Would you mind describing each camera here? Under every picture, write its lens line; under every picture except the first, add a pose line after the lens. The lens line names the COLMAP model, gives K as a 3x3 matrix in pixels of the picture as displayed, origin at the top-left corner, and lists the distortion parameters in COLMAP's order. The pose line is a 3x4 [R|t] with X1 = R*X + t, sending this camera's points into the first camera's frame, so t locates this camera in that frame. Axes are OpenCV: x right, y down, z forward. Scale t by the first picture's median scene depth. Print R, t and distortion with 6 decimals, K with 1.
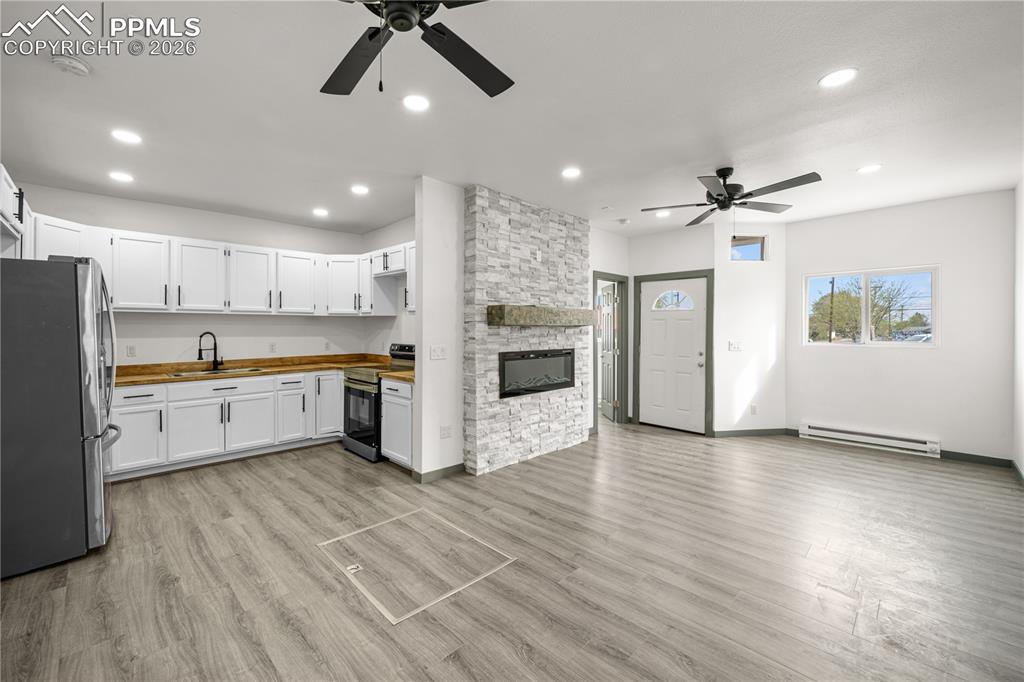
lens RADIAL K [[422.6, 0, 512.0], [0, 422.6, 329.5], [0, 0, 1]] dist [0.001204, 0.000001]
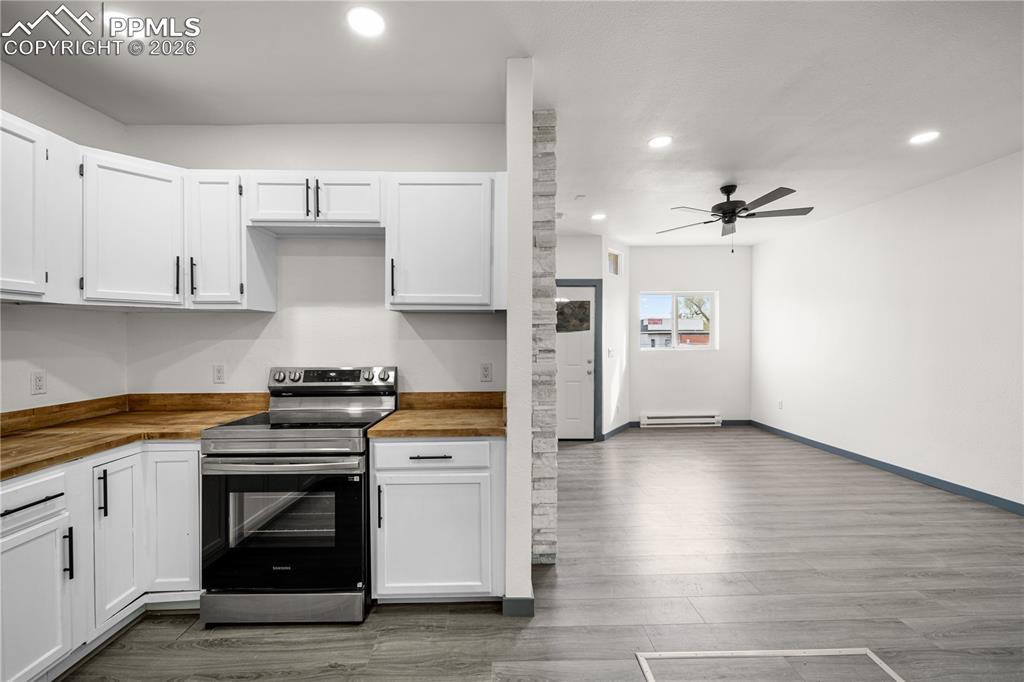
lens RADIAL K [[423.7, 0, 512.0], [0, 423.7, 341.0], [0, 0, 1]] dist [-0.000322, -0.000110]
pose [[0.686231, -0.008834, 0.727330, -0.510897], [0.008264, 0.999956, 0.004348, 0.002328], [-0.727337, 0.003027, 0.686274, 0.516102]]
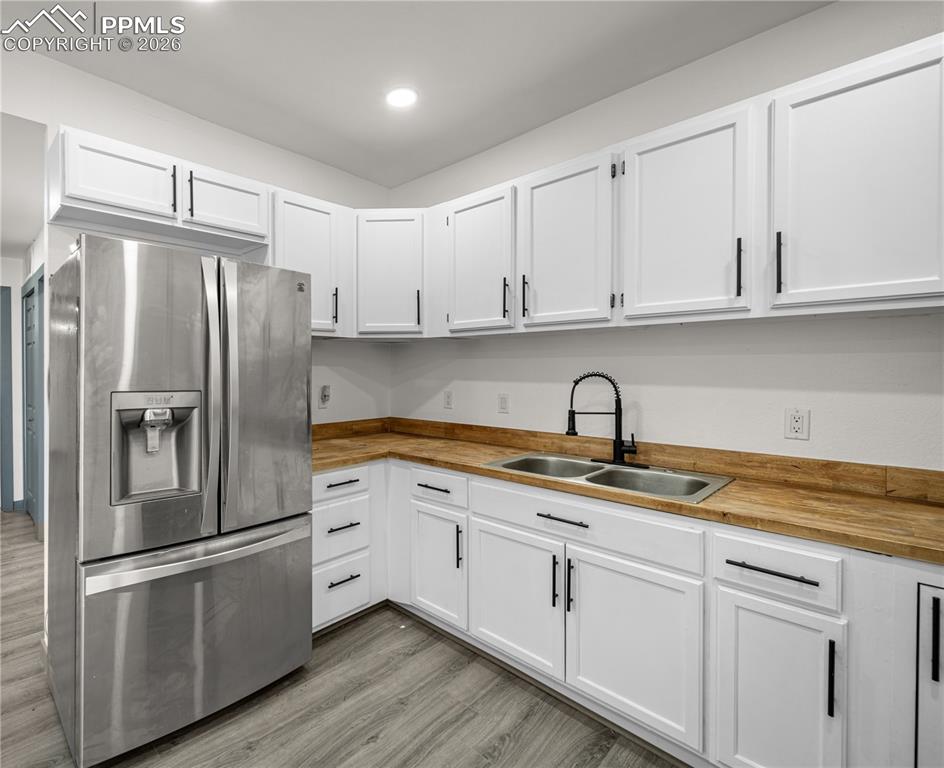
lens RADIAL K [[463.8, 0, 362.4], [0, 463.8, 374.4], [0, 0, 1]] dist [0.001727, -0.000077]
pose [[-0.054498, 0.013265, -0.998426, -0.229480], [-0.003215, 0.999904, 0.013460, 0.002016], [0.998509, 0.003944, -0.054450, 0.775917]]
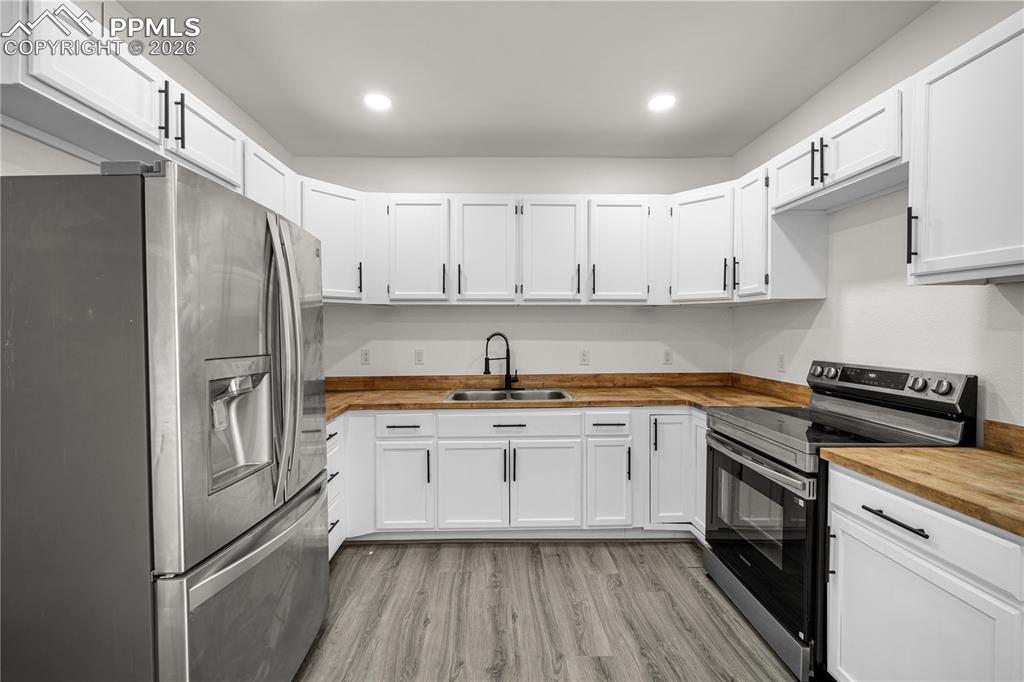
lens RADIAL K [[418.5, 0, 506.8], [0, 418.5, 335.6], [0, 0, 1]] dist [0.001590, 0.000000]
pose [[0.732502, 0.009356, -0.680701, -0.249535], [-0.001281, 0.999923, 0.012366, 0.001854], [0.680764, -0.008186, 0.732457, 0.512168]]
